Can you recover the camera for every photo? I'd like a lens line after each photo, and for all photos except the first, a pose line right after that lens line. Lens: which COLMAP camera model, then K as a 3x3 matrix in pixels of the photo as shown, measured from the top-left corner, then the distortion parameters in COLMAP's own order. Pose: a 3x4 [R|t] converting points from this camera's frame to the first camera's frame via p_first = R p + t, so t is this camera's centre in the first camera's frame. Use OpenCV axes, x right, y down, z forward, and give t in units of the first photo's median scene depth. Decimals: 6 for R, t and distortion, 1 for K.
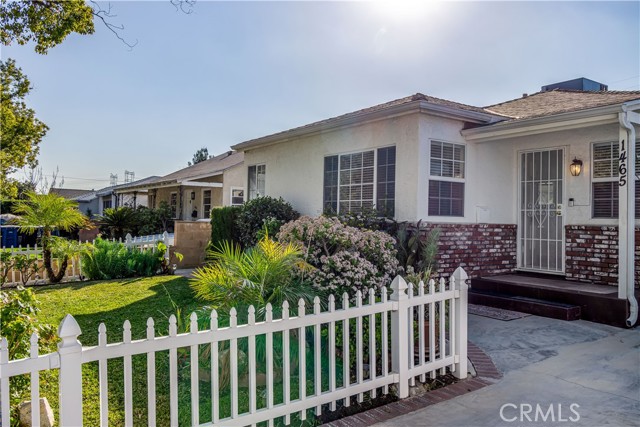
lens RADIAL K [[509.1, 0, 318.3], [0, 509.1, 201.4], [0, 0, 1]] dist [0.001103, -0.000379]
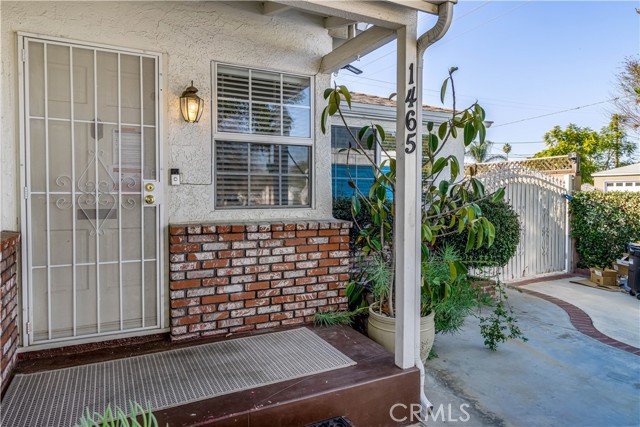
lens RADIAL K [[411.3, 0, 320.3], [0, 411.3, 203.4], [0, 0, 1]] dist [-0.001403, -0.000311]
pose [[0.133137, -0.048994, 0.989886, 0.139702], [-0.035488, 0.997901, 0.054164, 0.000885], [-0.990462, -0.042340, 0.131119, 0.853684]]
